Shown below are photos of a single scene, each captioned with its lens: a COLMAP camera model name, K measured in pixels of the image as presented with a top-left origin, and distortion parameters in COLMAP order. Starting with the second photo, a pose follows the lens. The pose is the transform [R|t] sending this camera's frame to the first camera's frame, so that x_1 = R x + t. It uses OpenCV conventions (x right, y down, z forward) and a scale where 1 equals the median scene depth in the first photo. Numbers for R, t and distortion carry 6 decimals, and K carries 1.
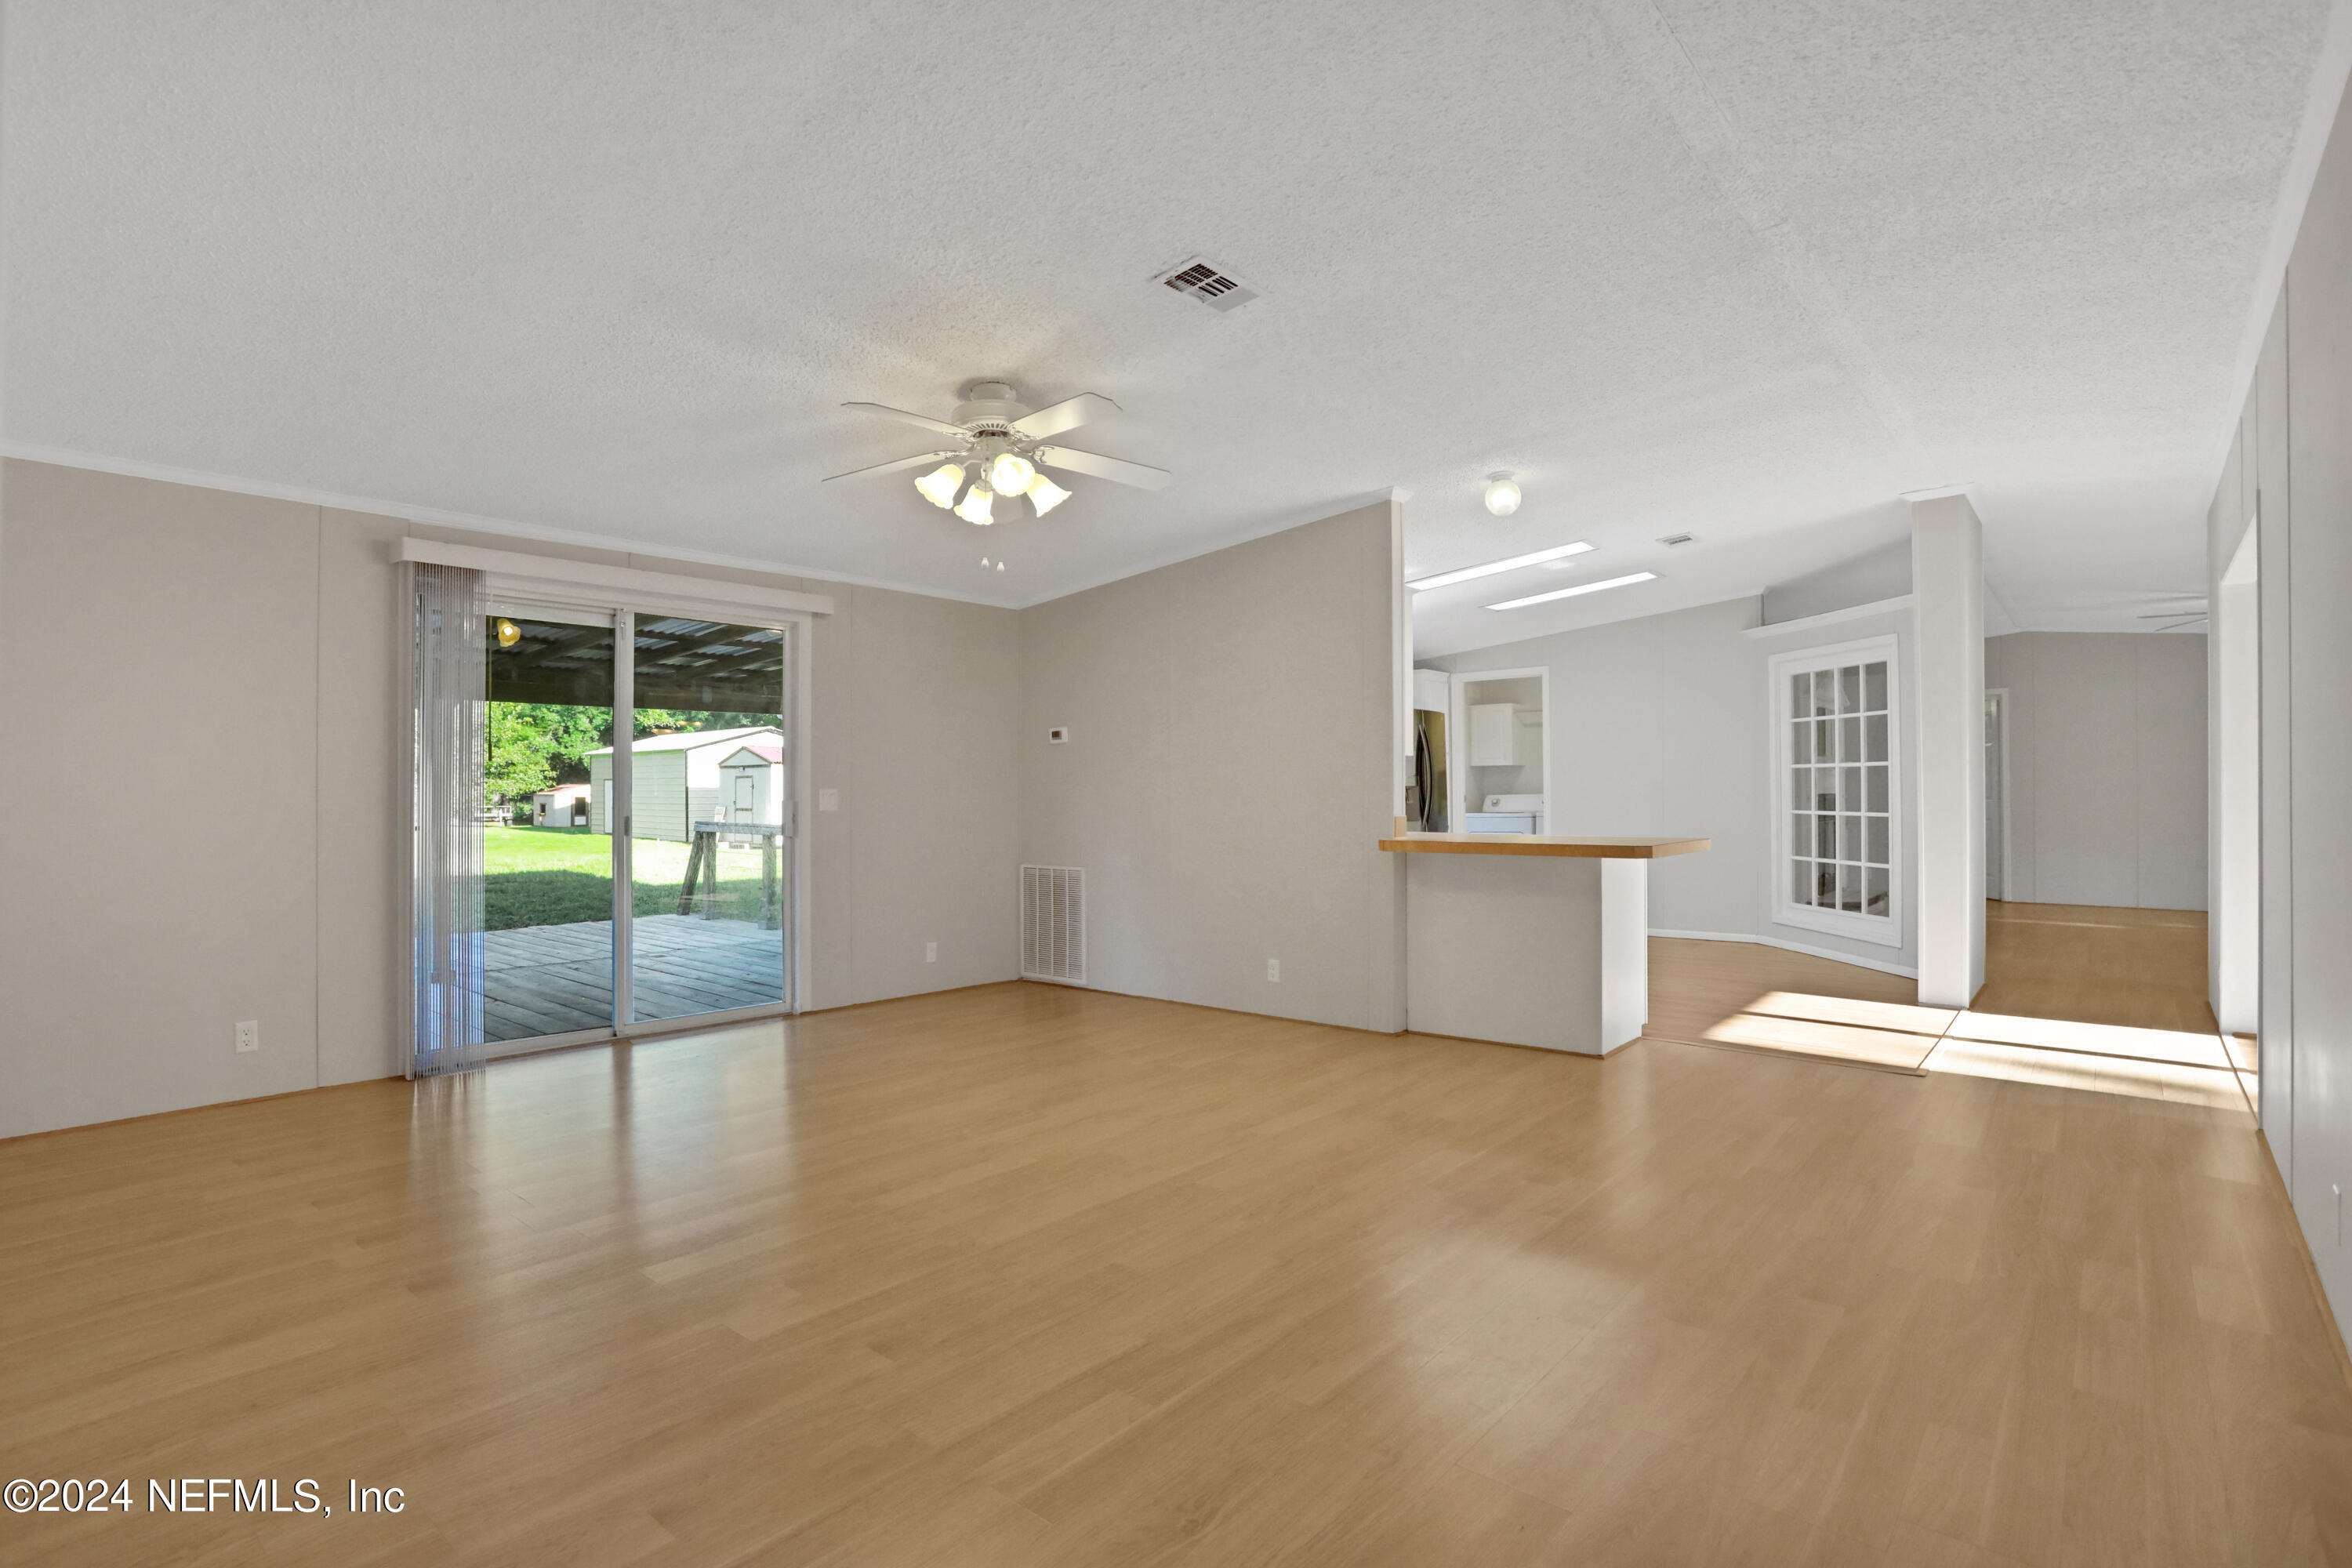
lens RADIAL K [[1179.6, 0, 1183.2], [0, 1179.6, 788.6], [0, 0, 1]] dist [-0.068961, 0.042918]
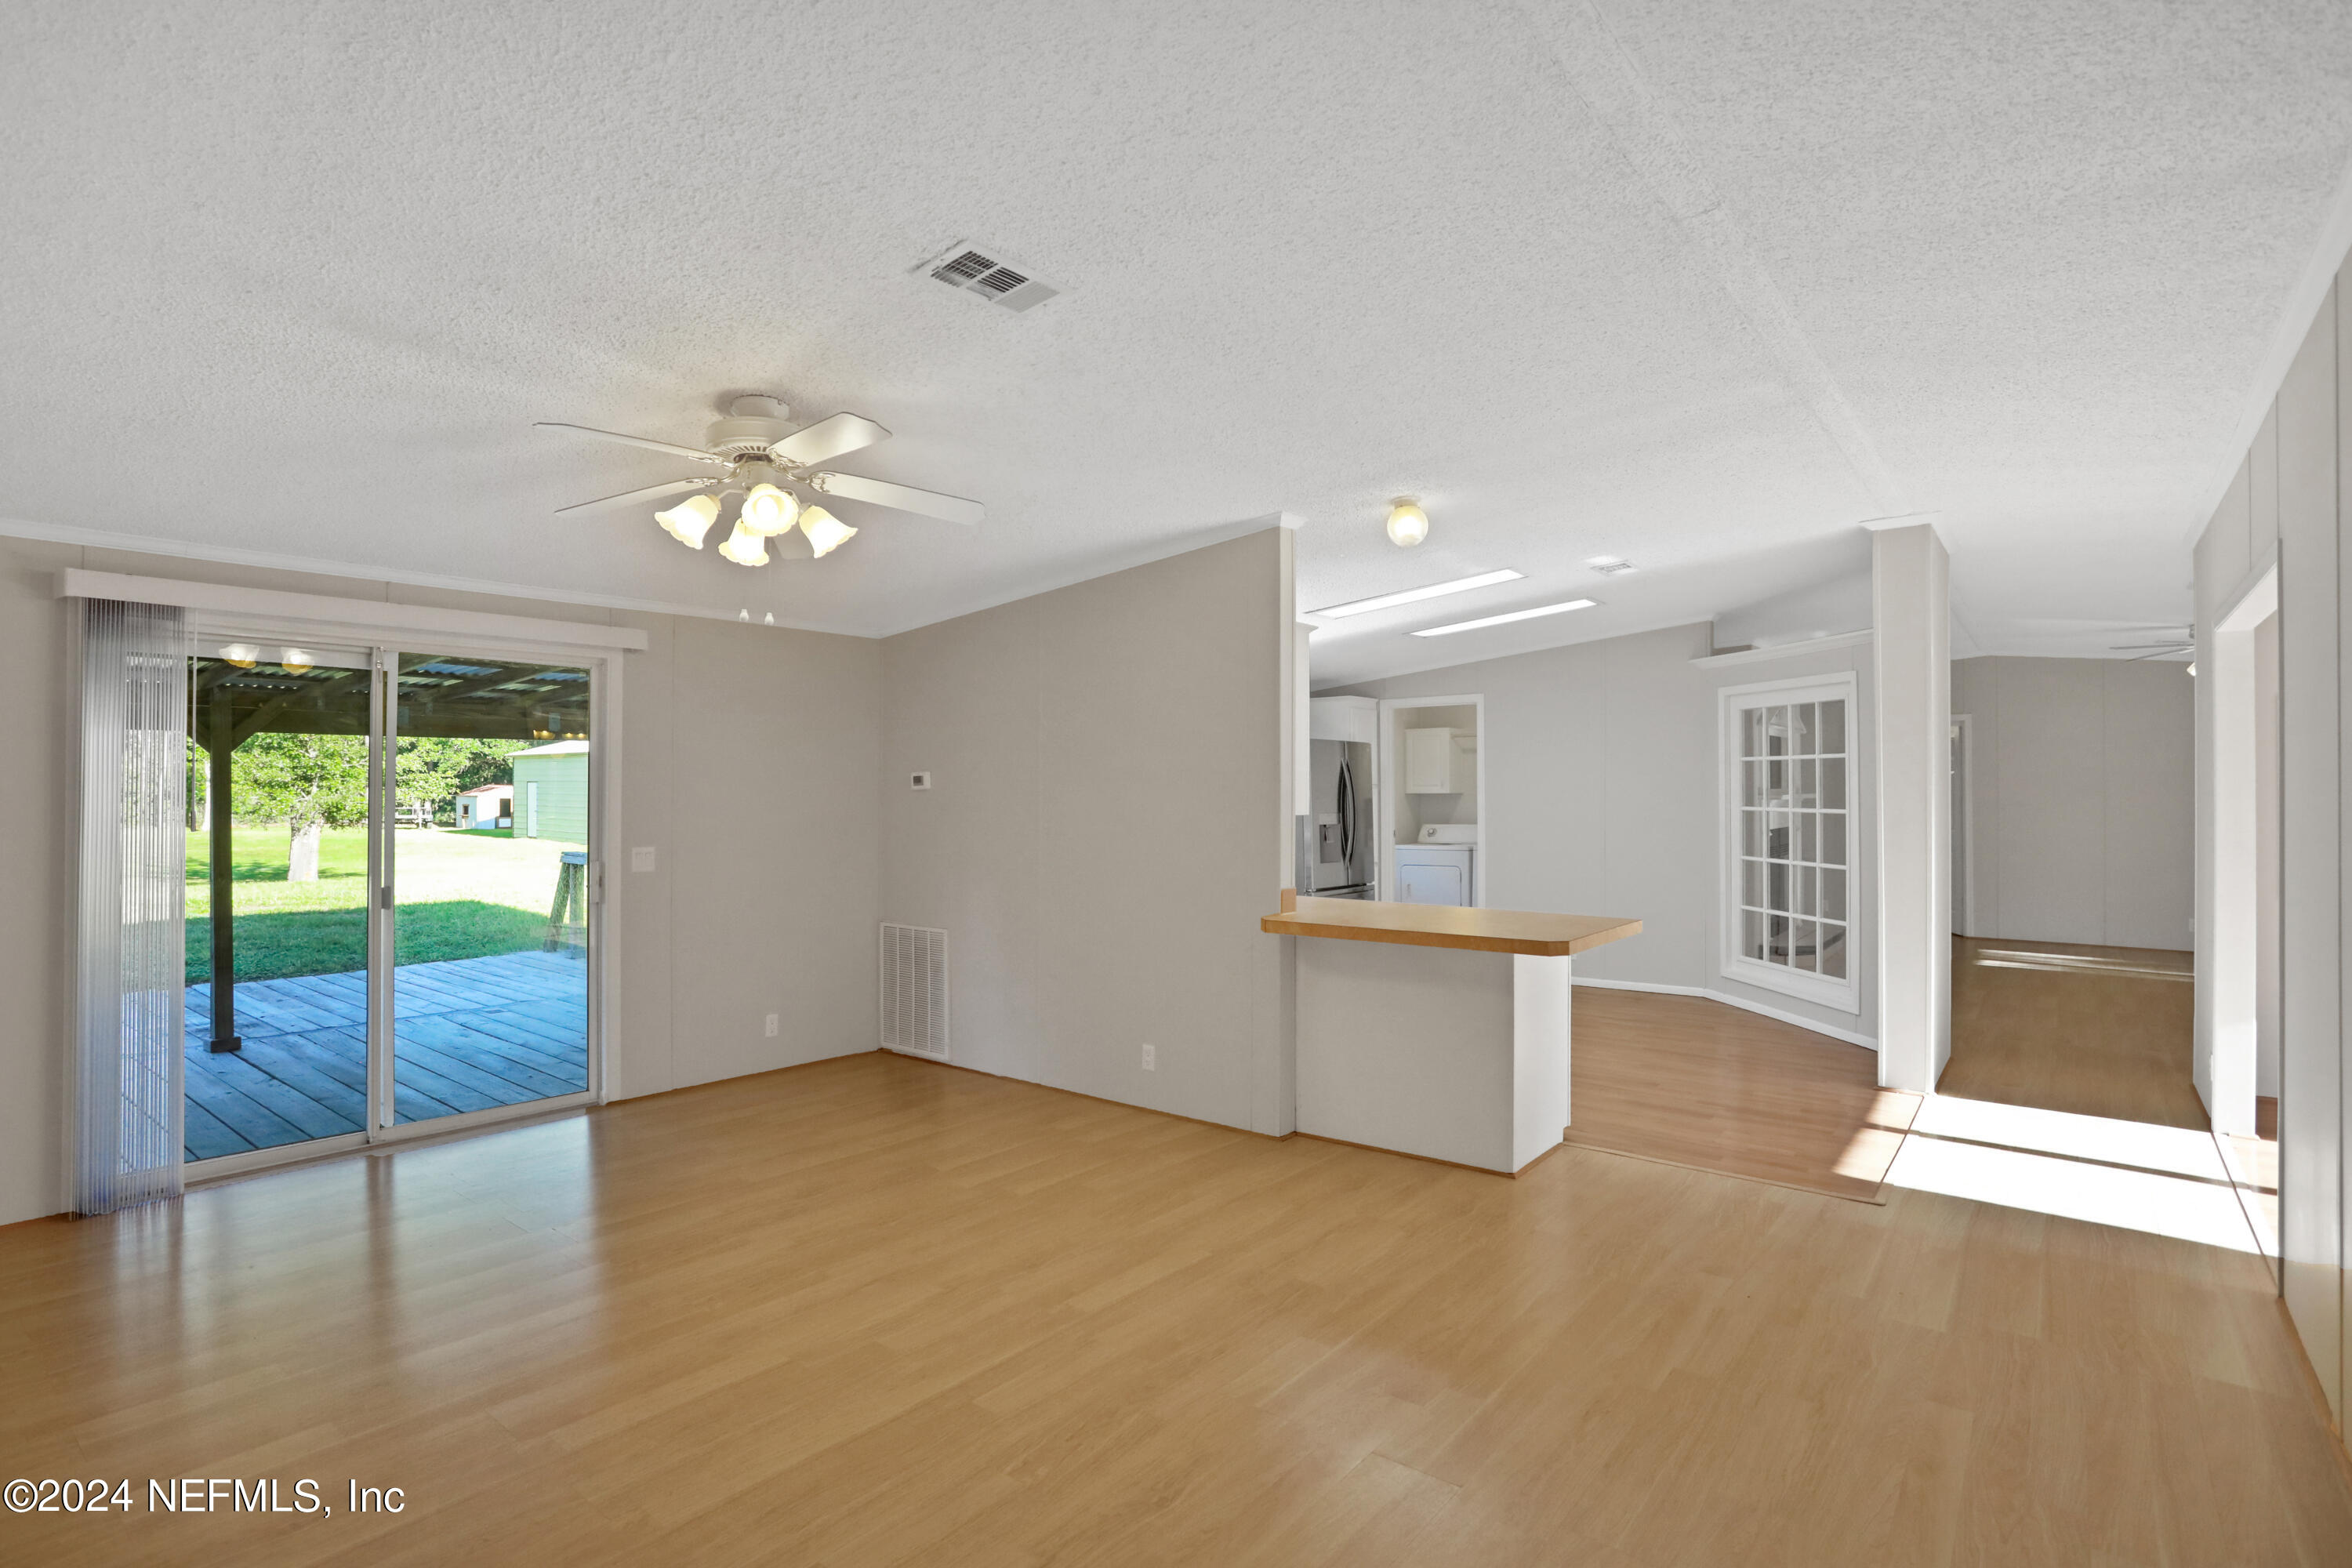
lens RADIAL K [[1195.3, 0, 1154.9], [0, 1195.3, 777.5], [0, 0, 1]] dist [-0.071170, 0.042437]
pose [[0.999861, 0.009043, 0.013998, 0.072659], [-0.008913, 0.999916, -0.009365, -0.050278], [-0.014082, 0.009239, 0.999858, 0.116680]]
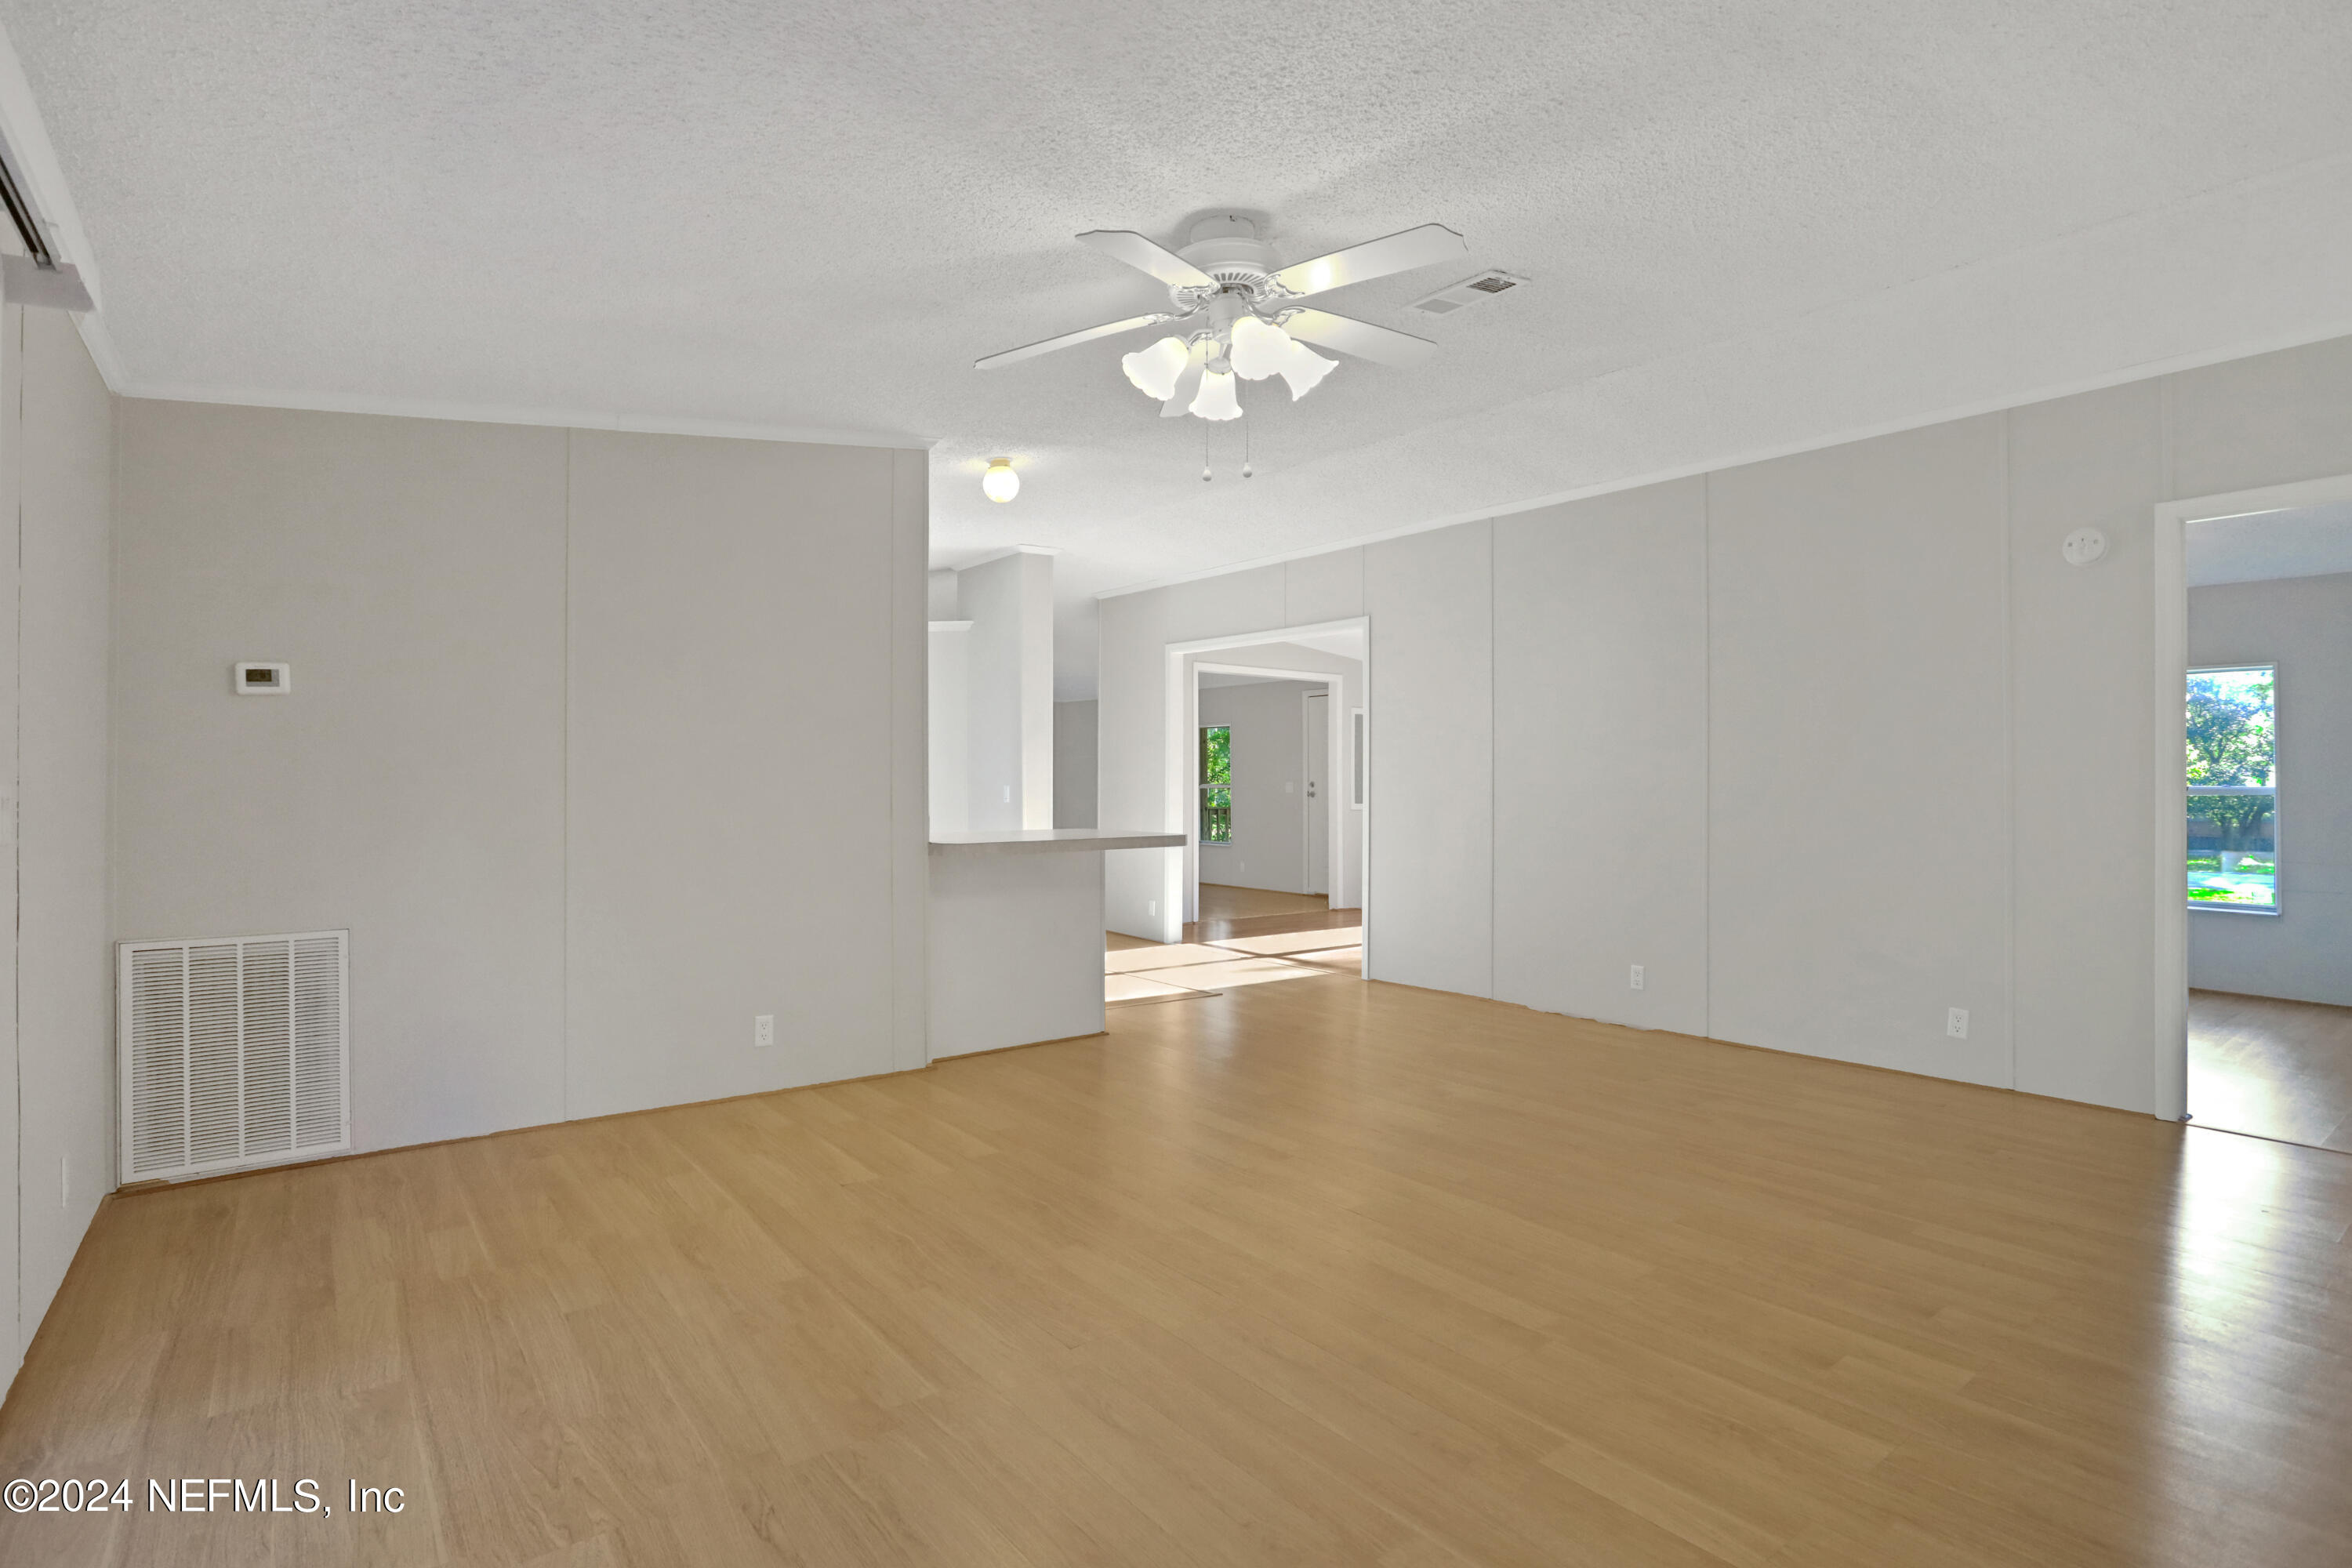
lens RADIAL K [[1179.6, 0, 1183.2], [0, 1179.6, 788.6], [0, 0, 1]] dist [-0.068961, 0.042918]
pose [[0.217671, -0.000866, 0.976022, -0.627790], [-0.002662, 0.999995, 0.001481, 0.000832], [-0.976019, -0.002920, 0.217668, 0.630154]]
